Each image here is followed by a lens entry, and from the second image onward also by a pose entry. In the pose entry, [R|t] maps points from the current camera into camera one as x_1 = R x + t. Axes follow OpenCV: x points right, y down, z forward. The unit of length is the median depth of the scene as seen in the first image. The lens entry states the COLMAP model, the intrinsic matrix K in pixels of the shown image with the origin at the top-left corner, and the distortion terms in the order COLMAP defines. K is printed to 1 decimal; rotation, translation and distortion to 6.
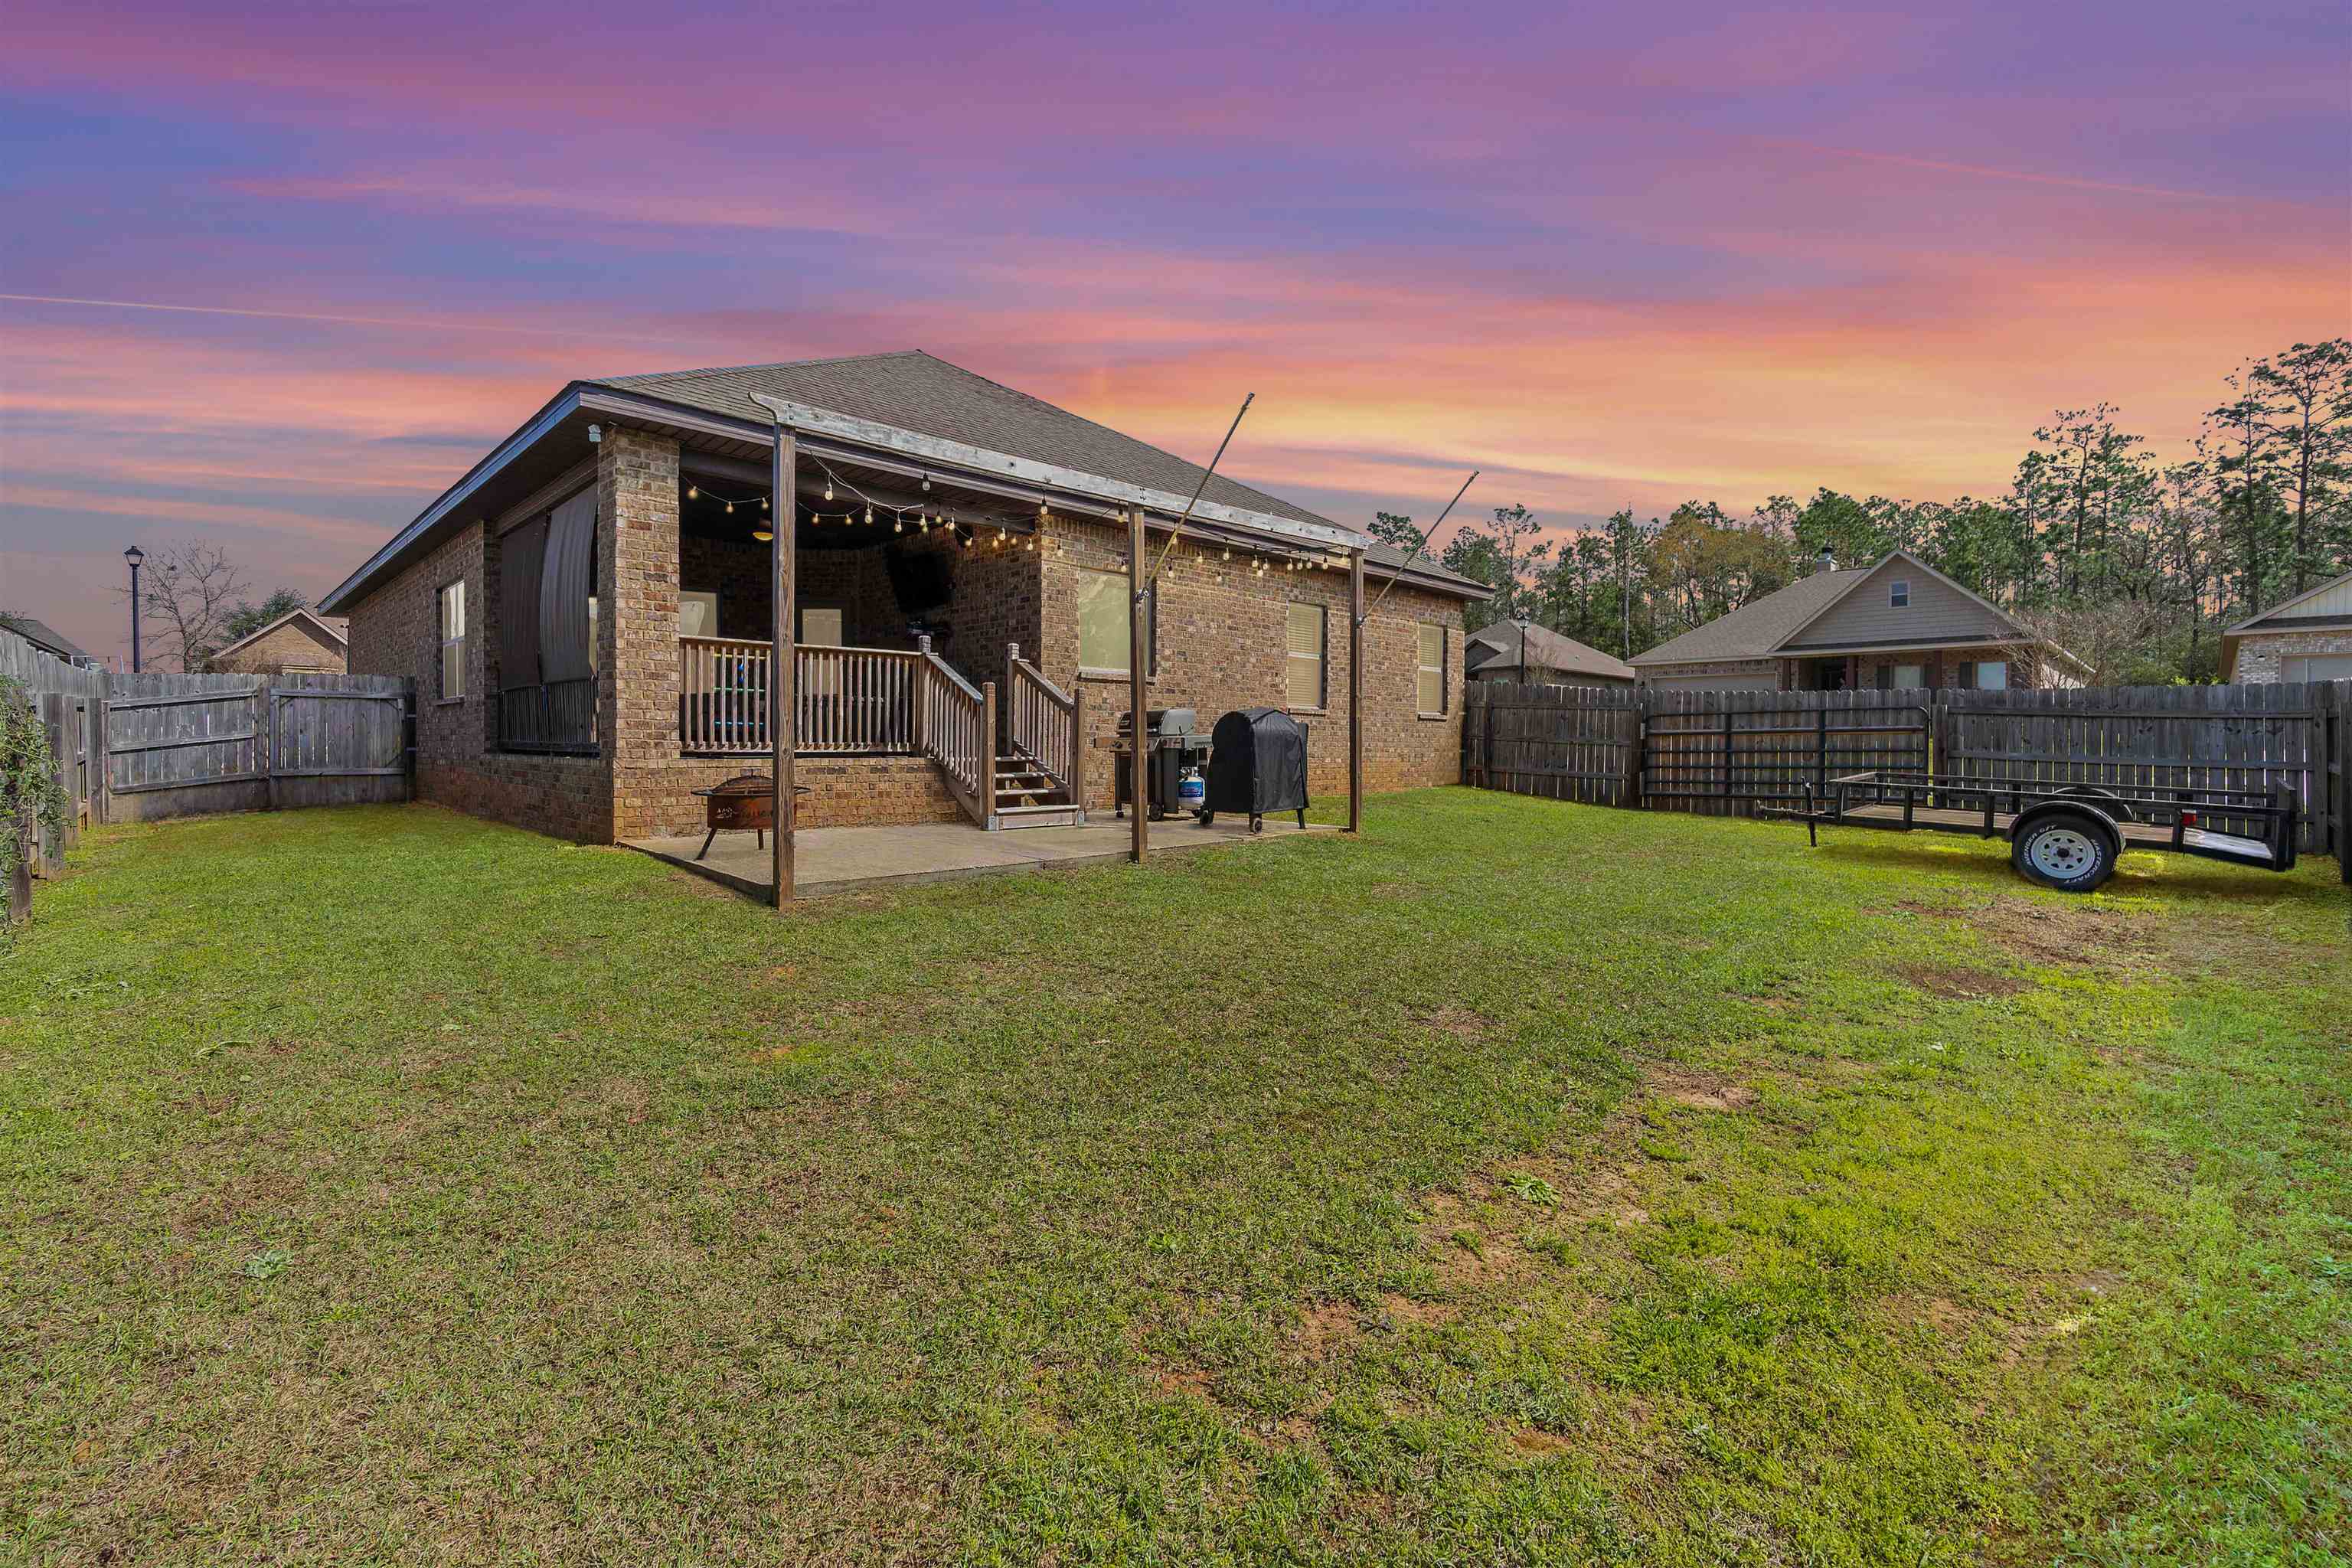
lens RADIAL K [[1033.4, 0, 1169.0], [0, 1033.4, 765.2], [0, 0, 1]] dist [-0.003157, 0.000222]
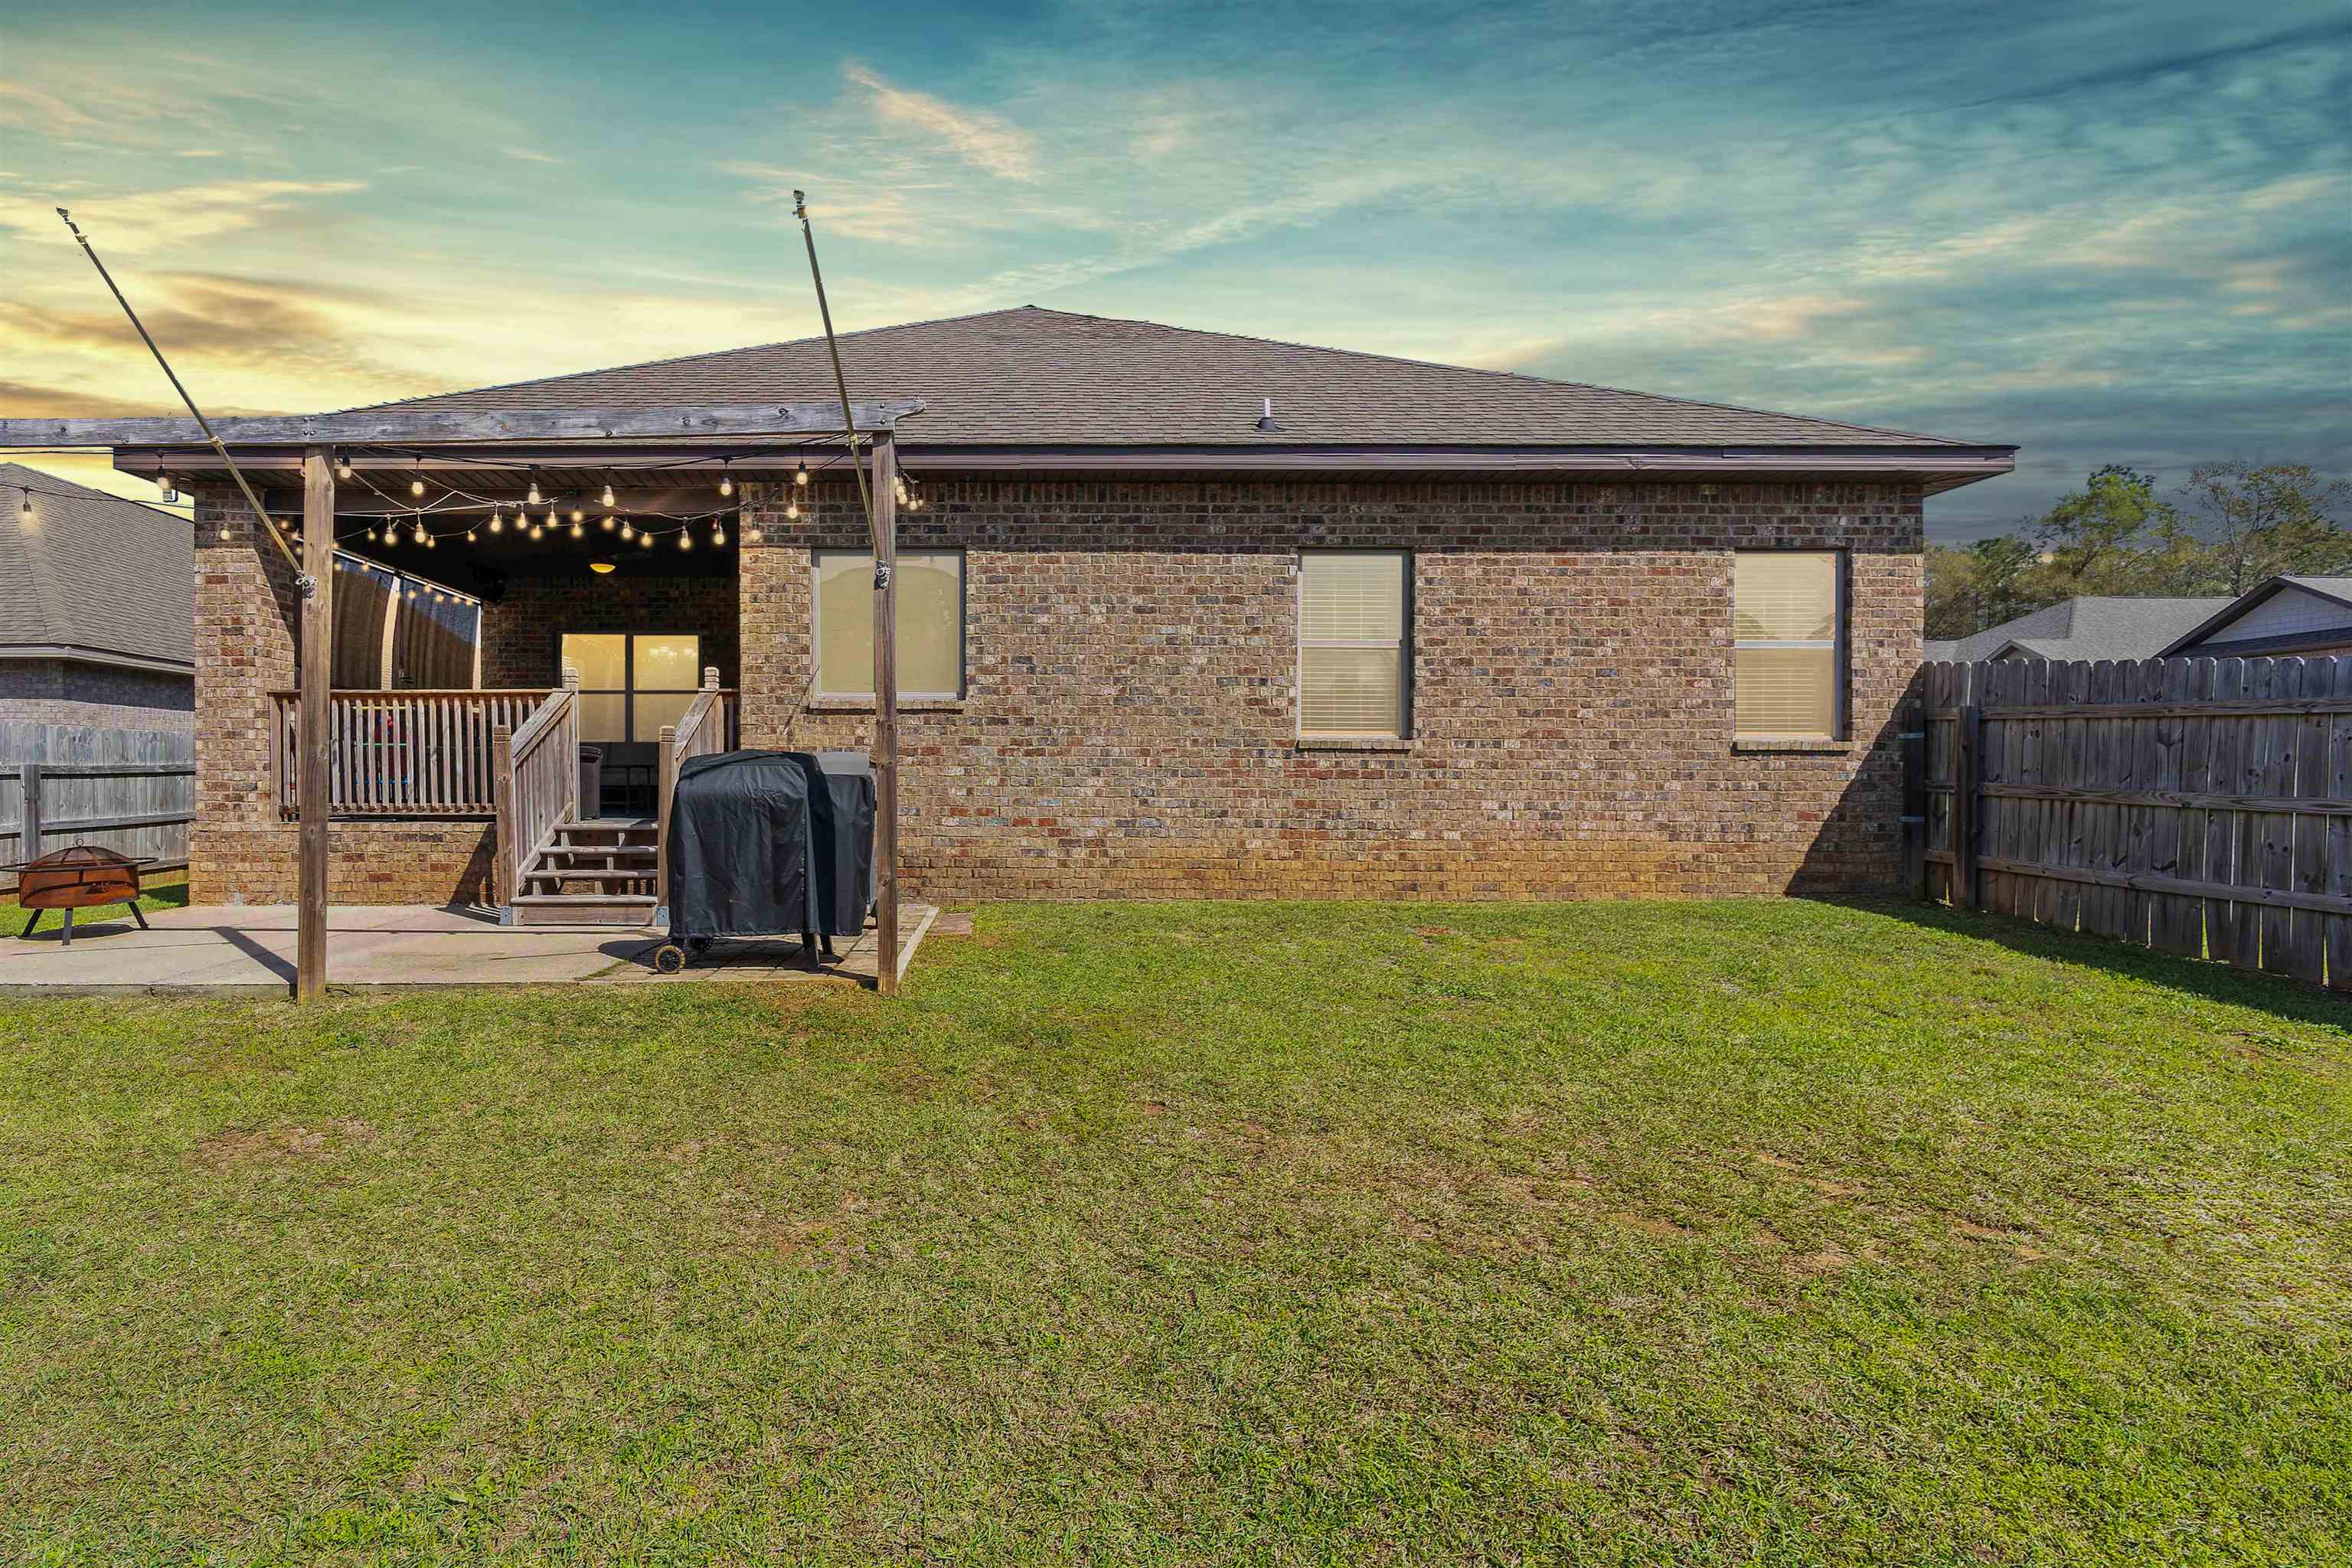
lens RADIAL K [[1033.4, 0, 1178.1], [0, 1033.4, 789.0], [0, 0, 1]] dist [-0.003157, 0.000222]
pose [[0.703407, 0.006396, -0.710758, 0.595103], [-0.012908, 0.999910, -0.003777, -0.032977], [0.710670, 0.011831, 0.703426, 0.713557]]
